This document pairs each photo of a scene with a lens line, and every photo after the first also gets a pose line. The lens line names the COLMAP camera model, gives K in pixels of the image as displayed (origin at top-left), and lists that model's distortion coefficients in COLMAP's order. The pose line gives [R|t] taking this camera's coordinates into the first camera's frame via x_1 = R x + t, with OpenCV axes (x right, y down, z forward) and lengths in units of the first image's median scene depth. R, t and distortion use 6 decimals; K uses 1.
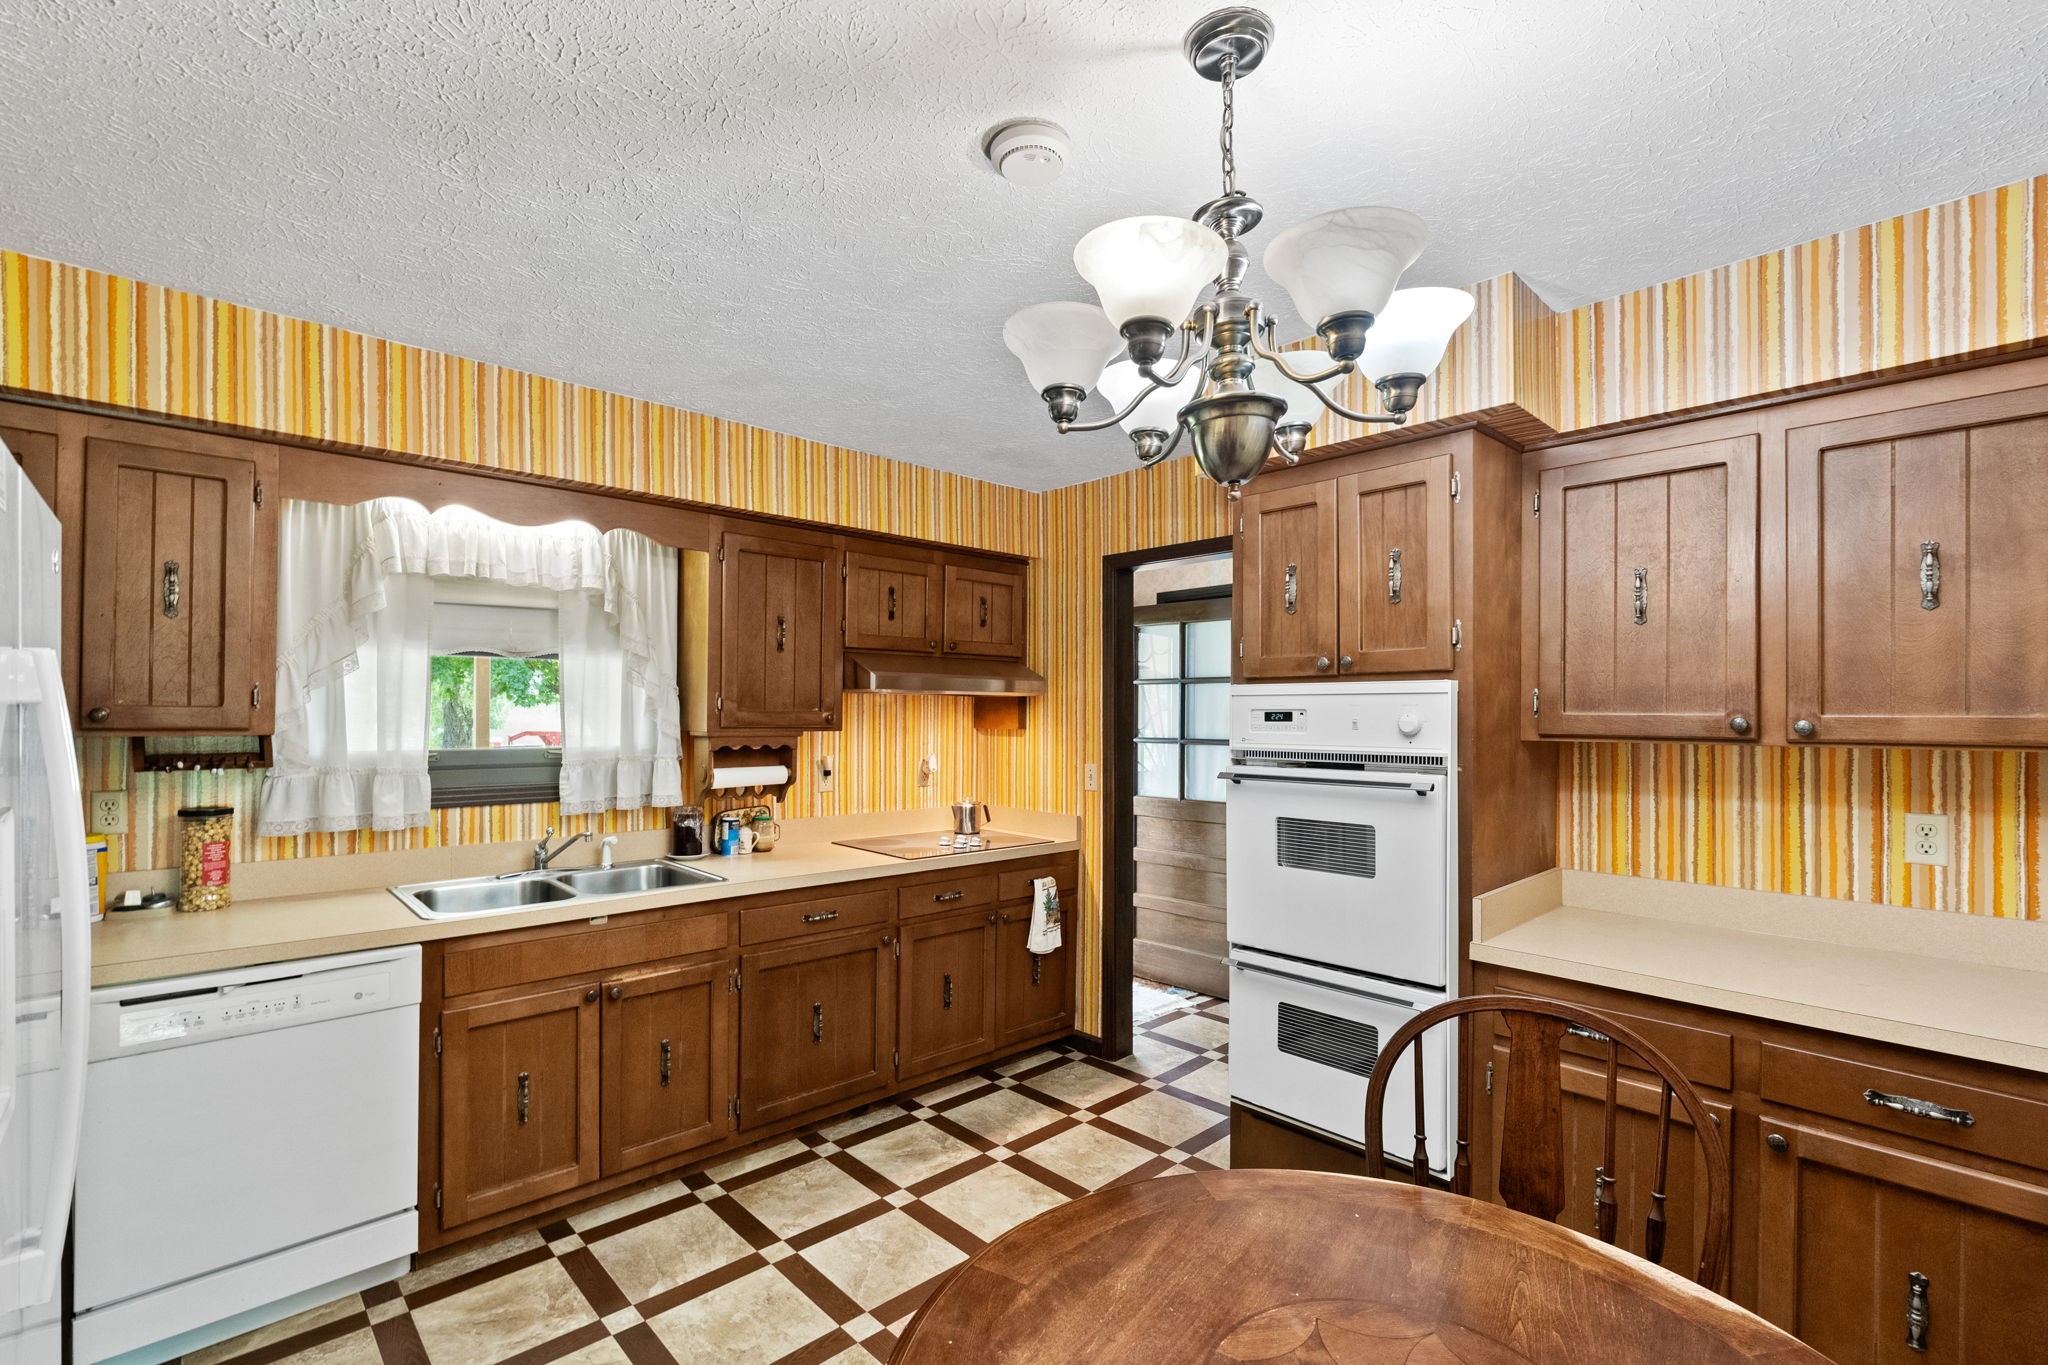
lens RADIAL K [[930.1, 0, 1019.0], [0, 930.1, 719.3], [0, 0, 1]] dist [-0.002677, -0.000667]
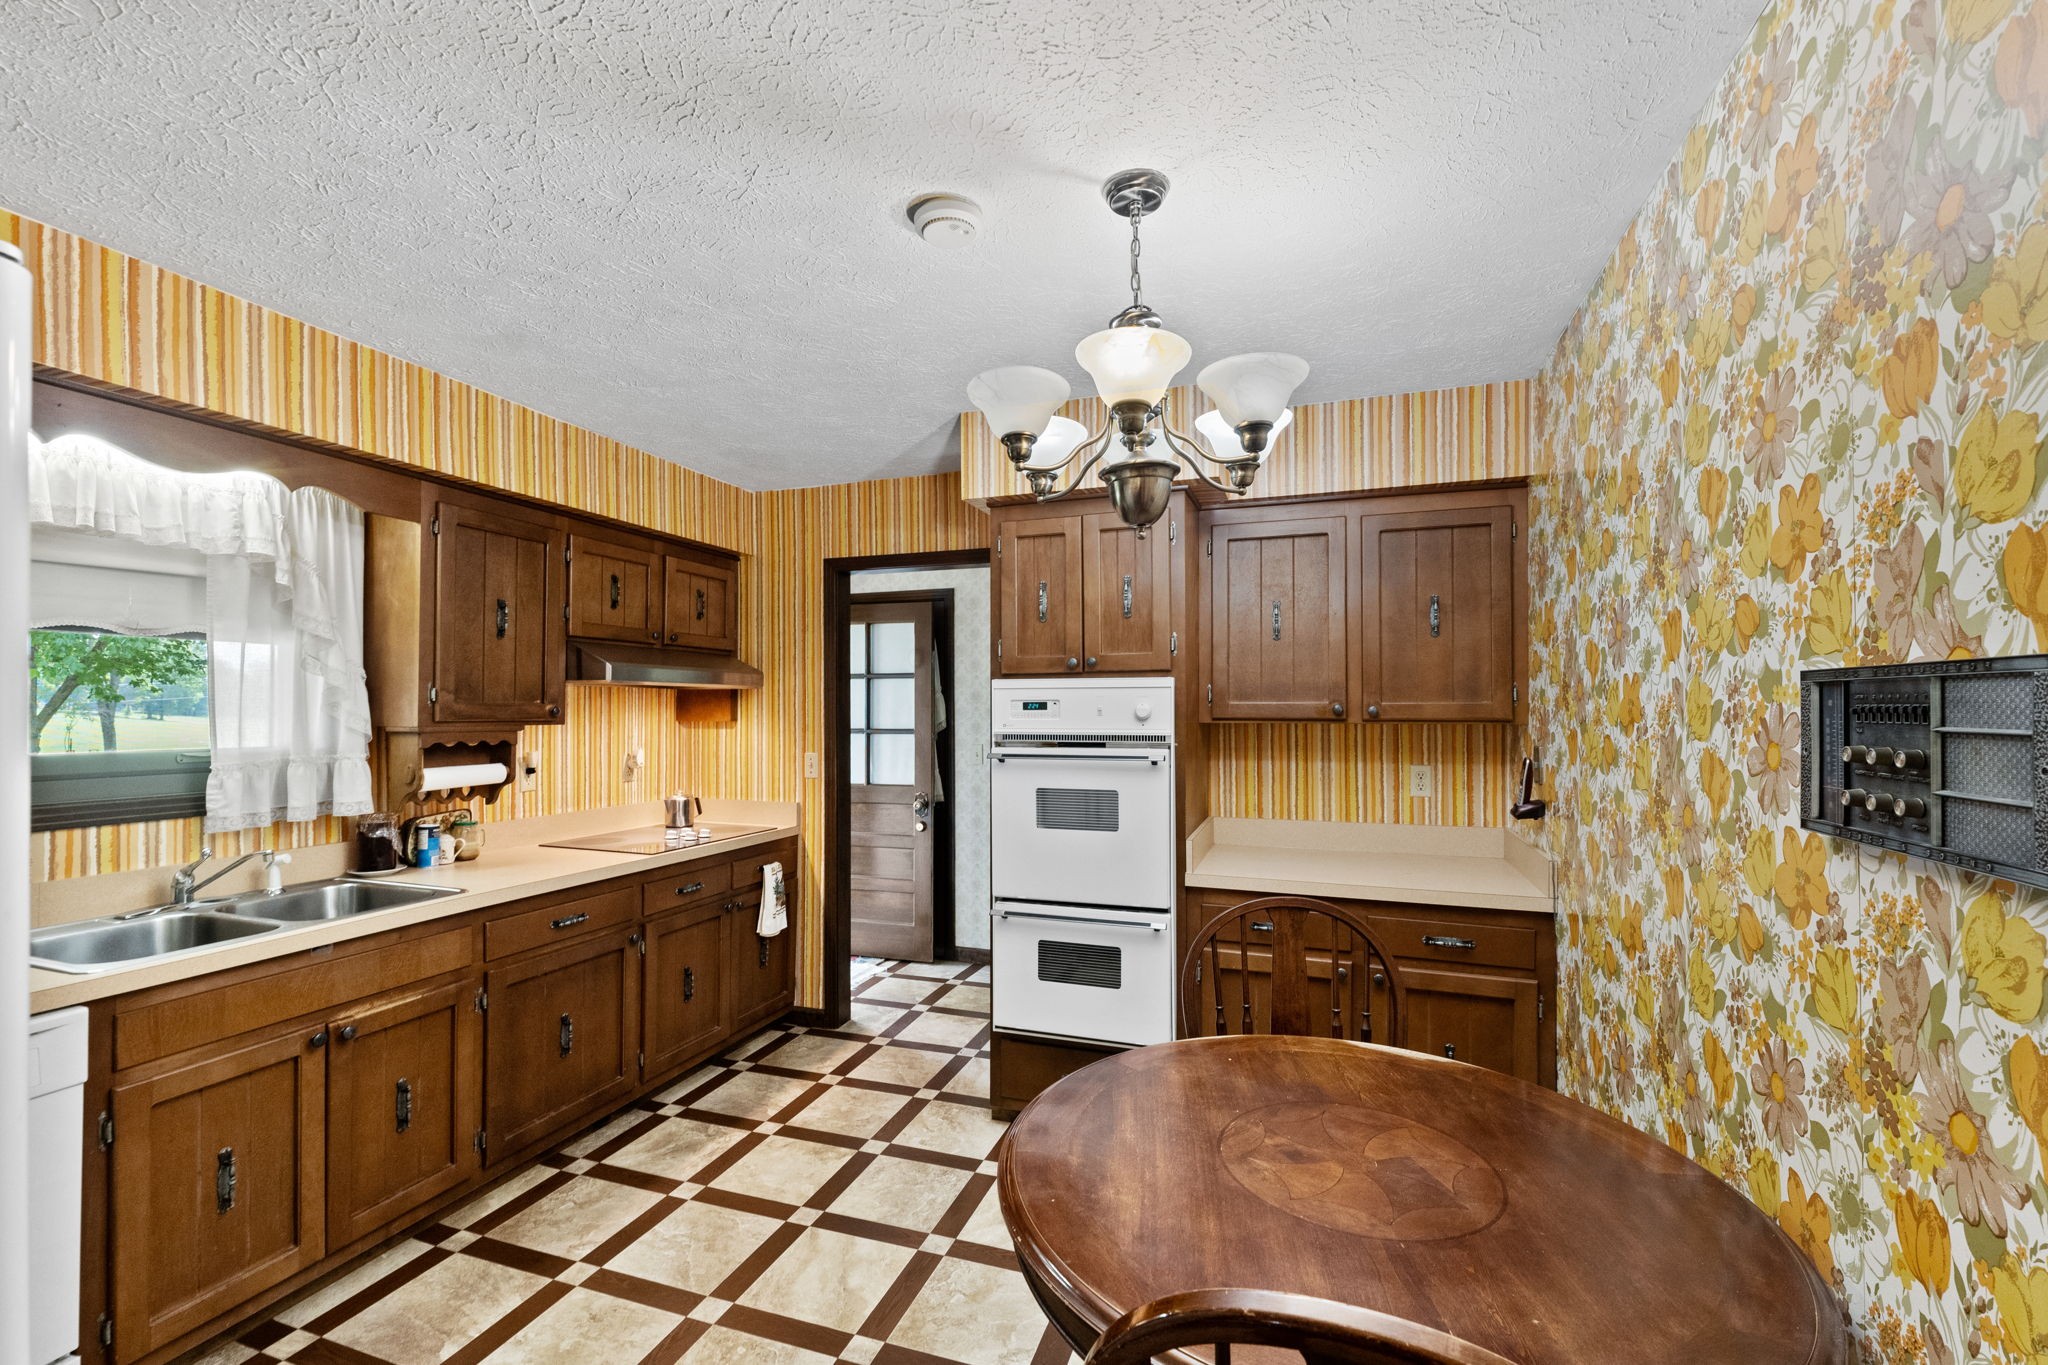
lens RADIAL K [[888.7, 0, 1024.4], [0, 888.7, 709.5], [0, 0, 1]] dist [-0.000958, 0.000106]
pose [[0.879723, -0.005268, 0.475457, -0.253318], [0.007824, 0.999964, -0.003397, 0.004827], [-0.475422, 0.006709, 0.879733, -0.014166]]
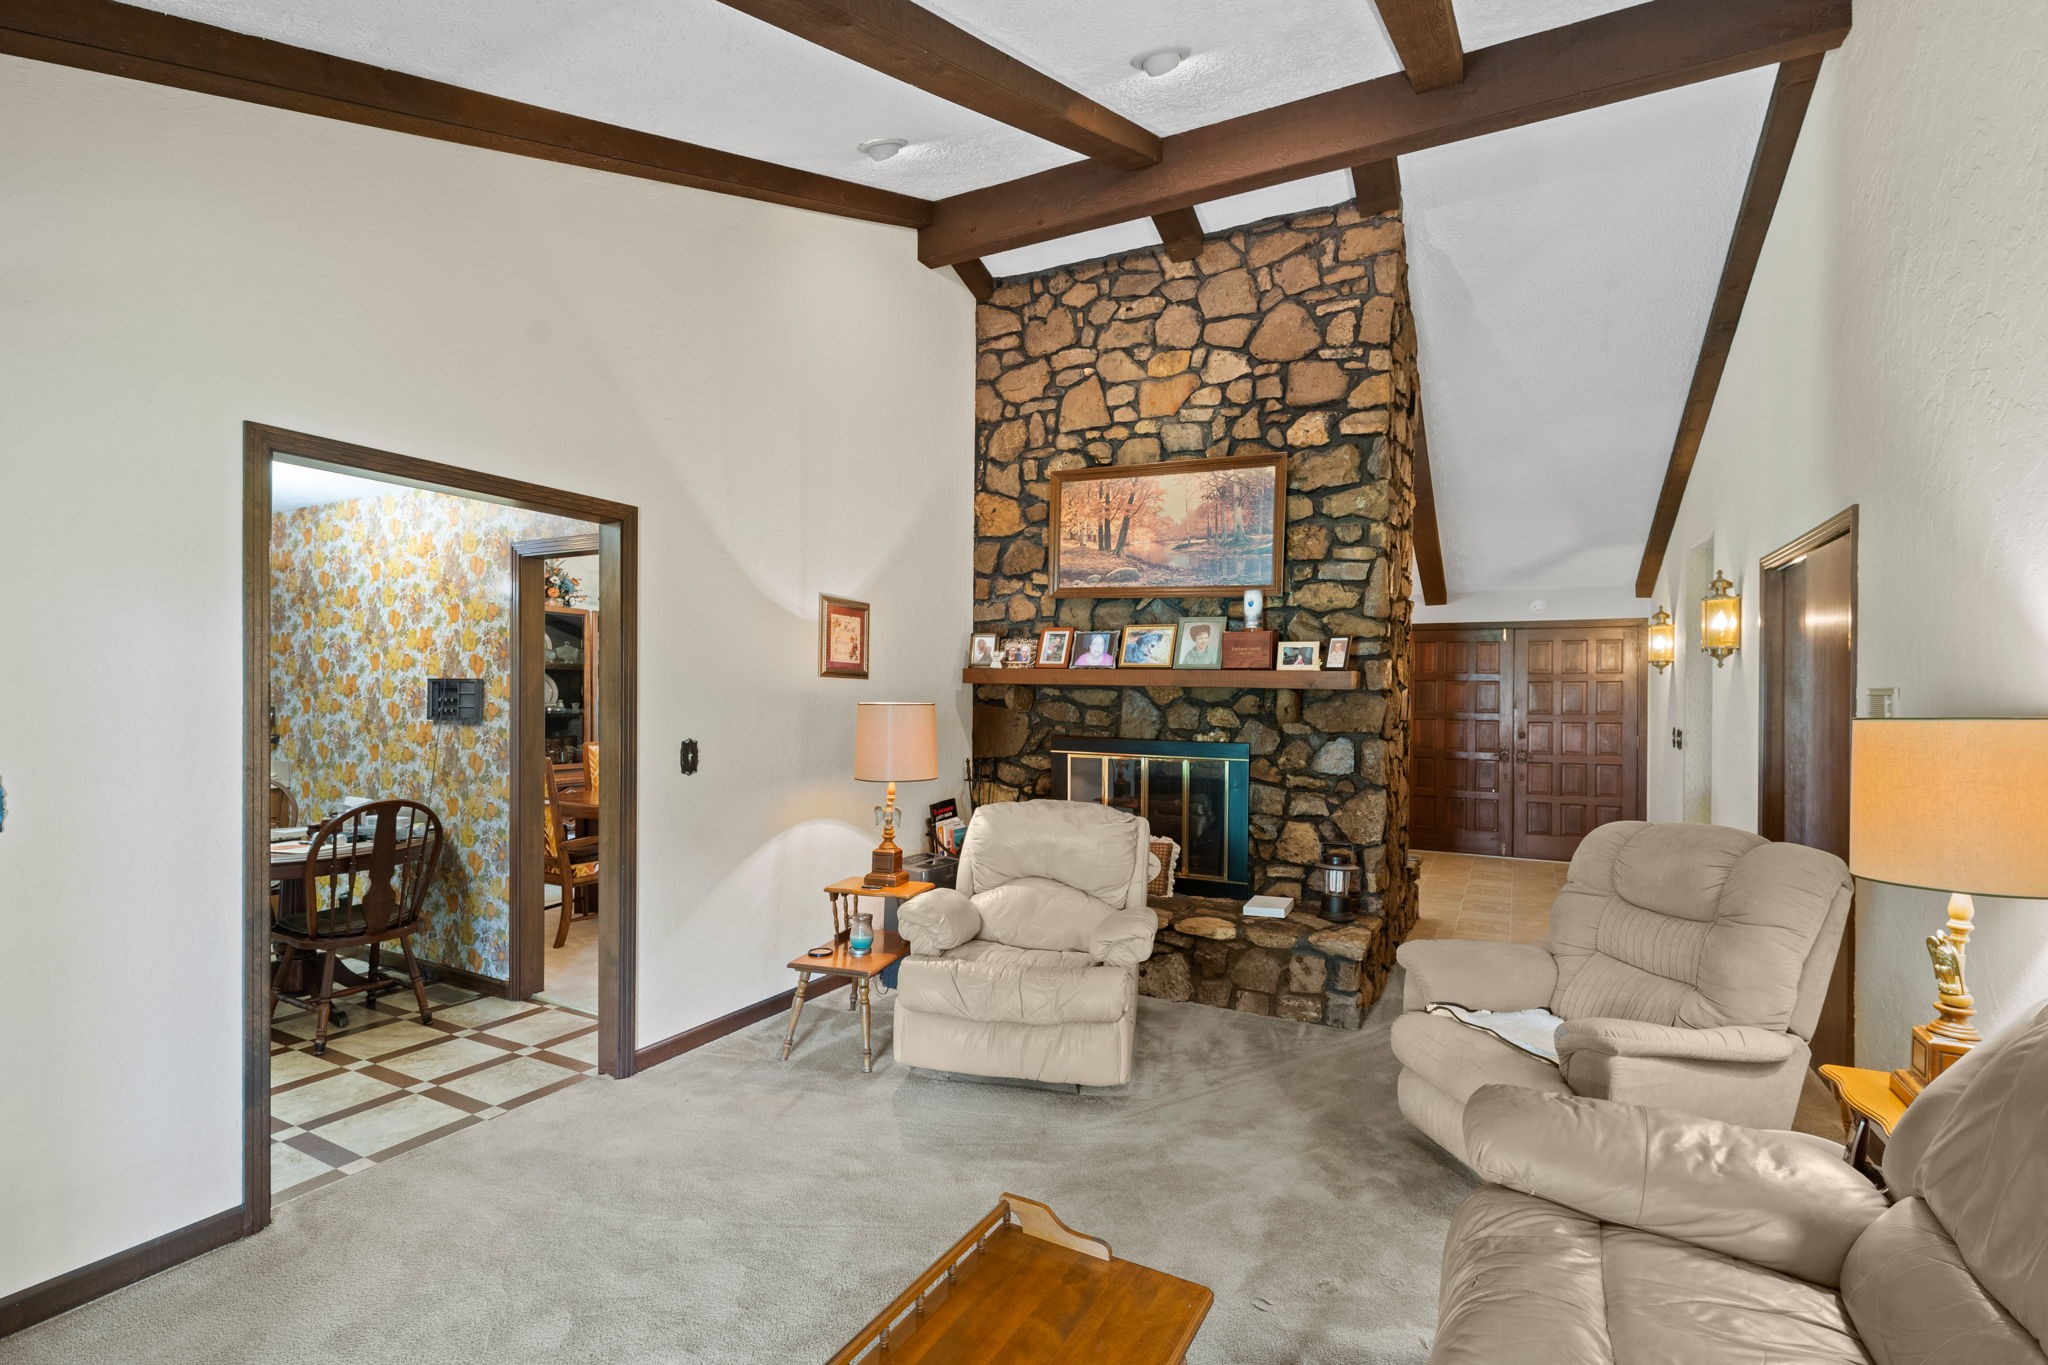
lens RADIAL K [[888.7, 0, 1024.4], [0, 888.7, 709.5], [0, 0, 1]] dist [-0.000958, 0.000106]
pose [[-0.324838, -0.014137, 0.945664, -1.828751], [-0.013158, 0.999859, 0.010427, 0.014637], [-0.945678, -0.009056, -0.324978, -0.370645]]
